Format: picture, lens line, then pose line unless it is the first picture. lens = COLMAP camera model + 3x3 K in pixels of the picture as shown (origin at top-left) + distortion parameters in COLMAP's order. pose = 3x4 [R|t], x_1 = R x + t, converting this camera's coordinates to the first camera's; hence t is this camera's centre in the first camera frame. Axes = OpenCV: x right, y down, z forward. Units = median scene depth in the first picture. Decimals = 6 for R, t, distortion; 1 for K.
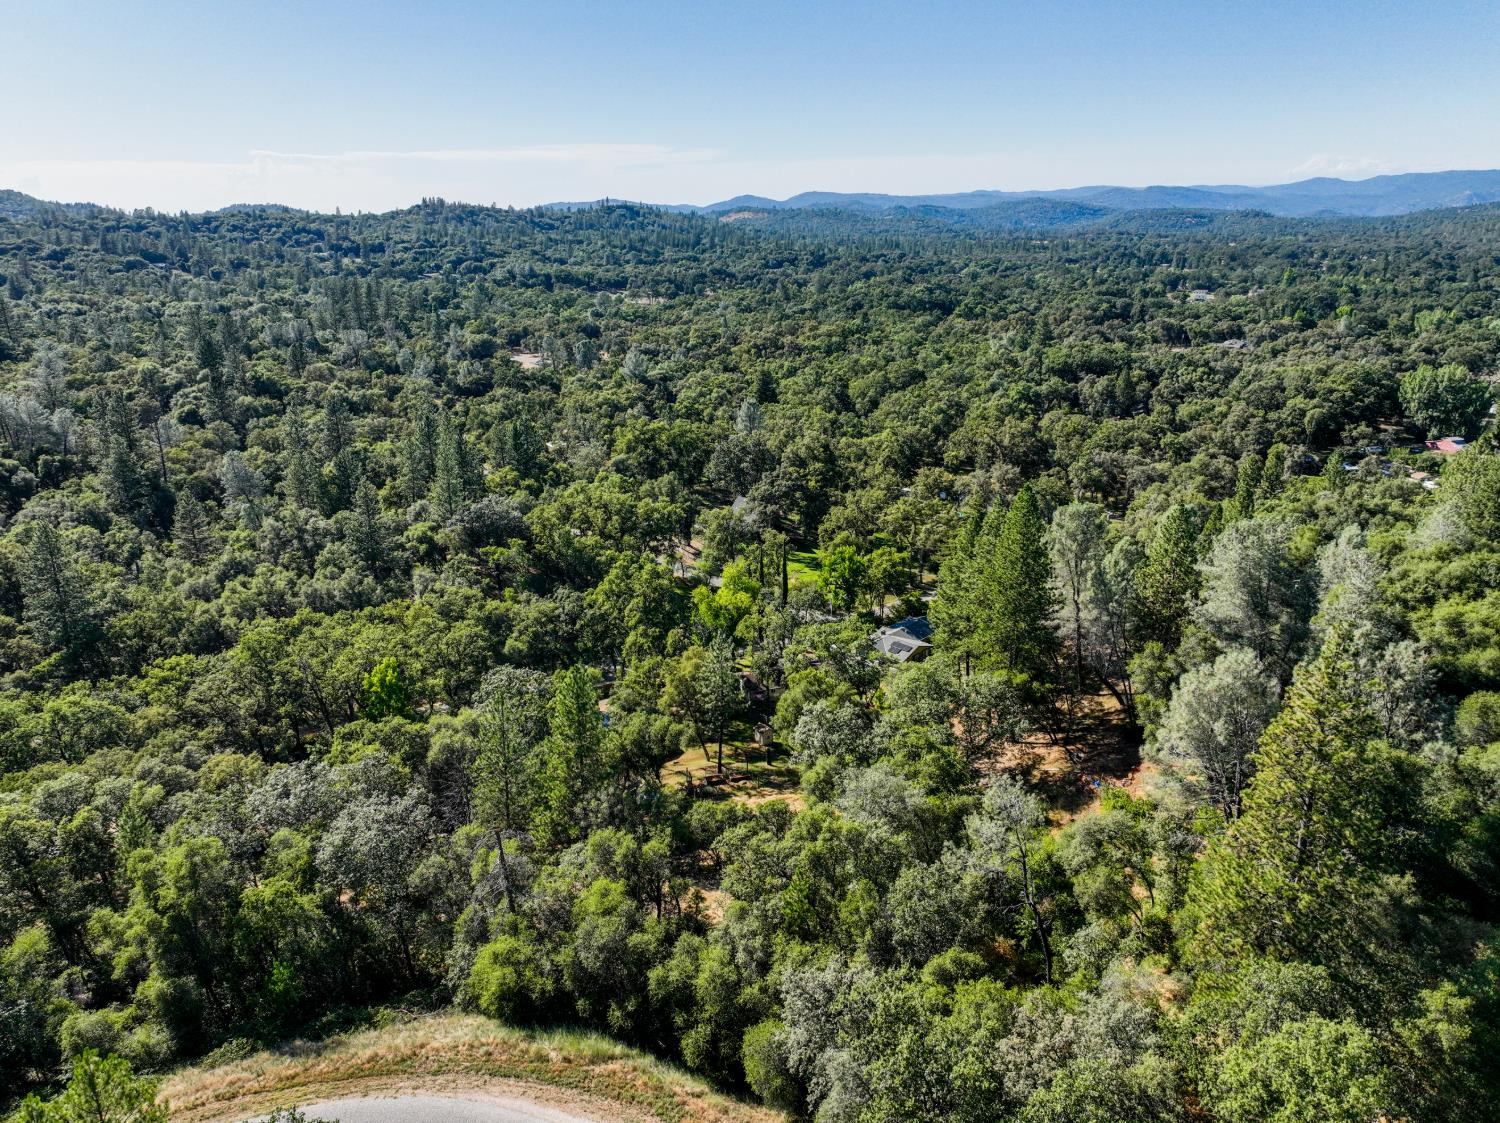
lens RADIAL K [[1056.1, 0, 747.8], [0, 1056.1, 554.9], [0, 0, 1]] dist [-0.002931, 0.022196]
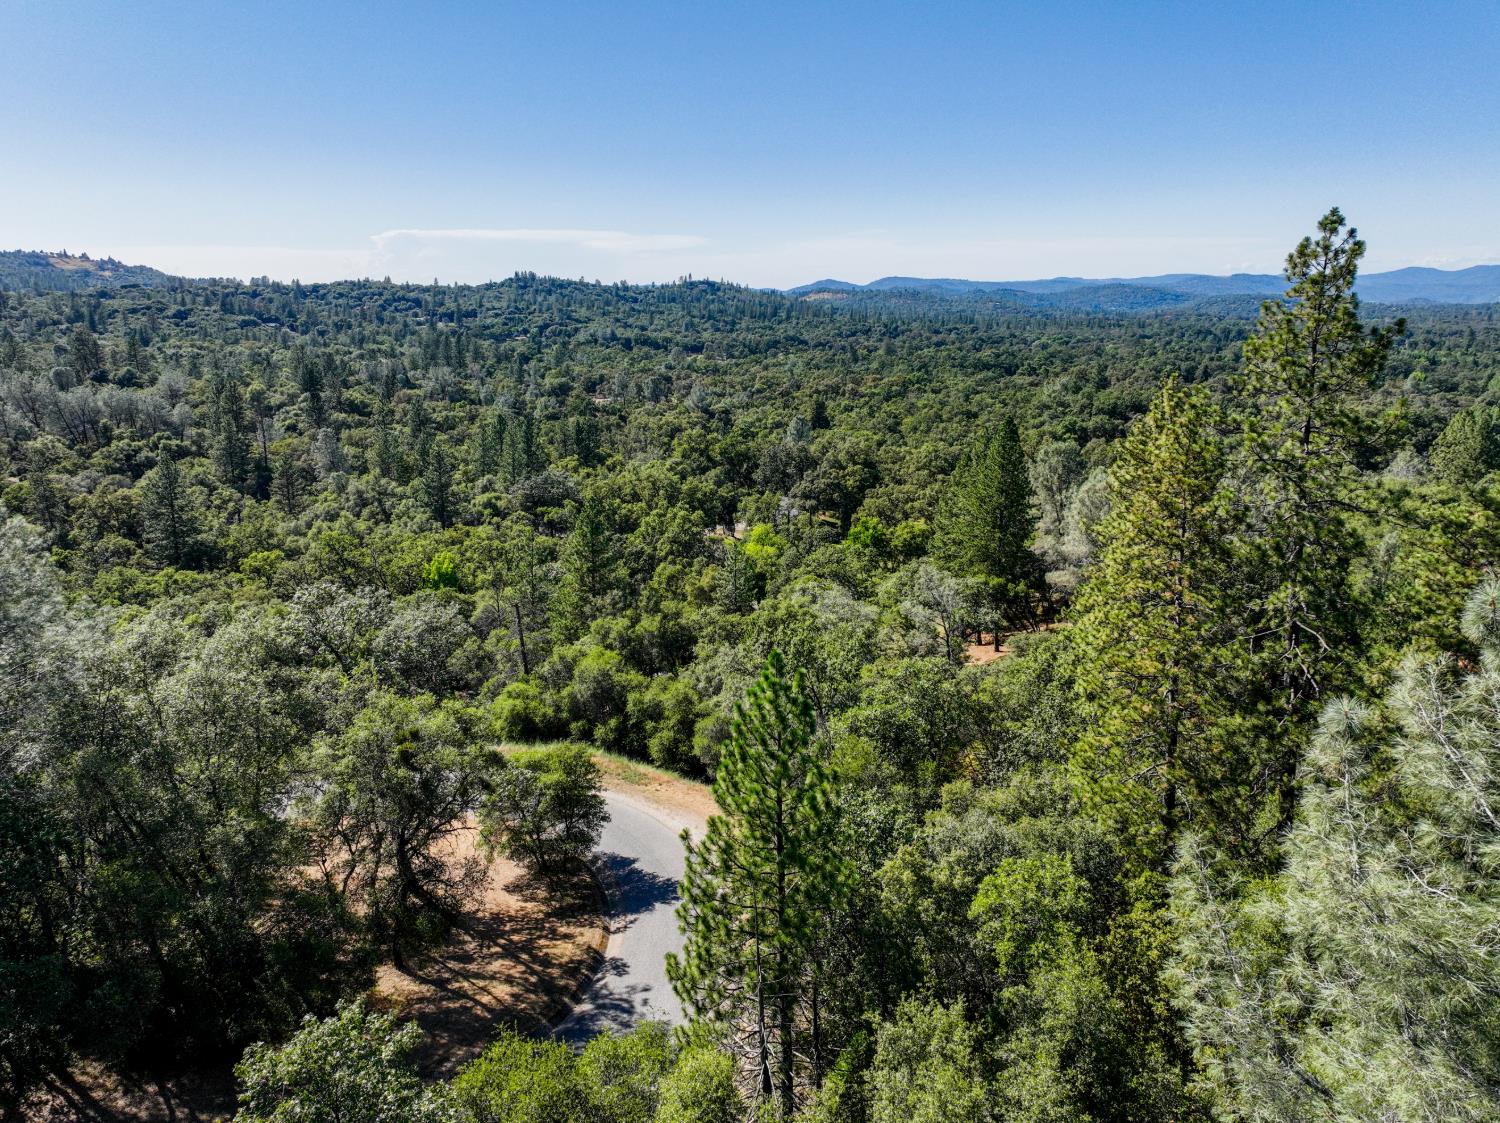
lens RADIAL K [[1056.1, 0, 747.3], [0, 1056.1, 555.5], [0, 0, 1]] dist [-0.002931, 0.022196]
pose [[0.997103, 0.026726, -0.071217, 0.033792], [-0.031876, 0.996882, -0.072187, 0.082603], [0.069066, 0.074248, 0.994845, -0.060755]]
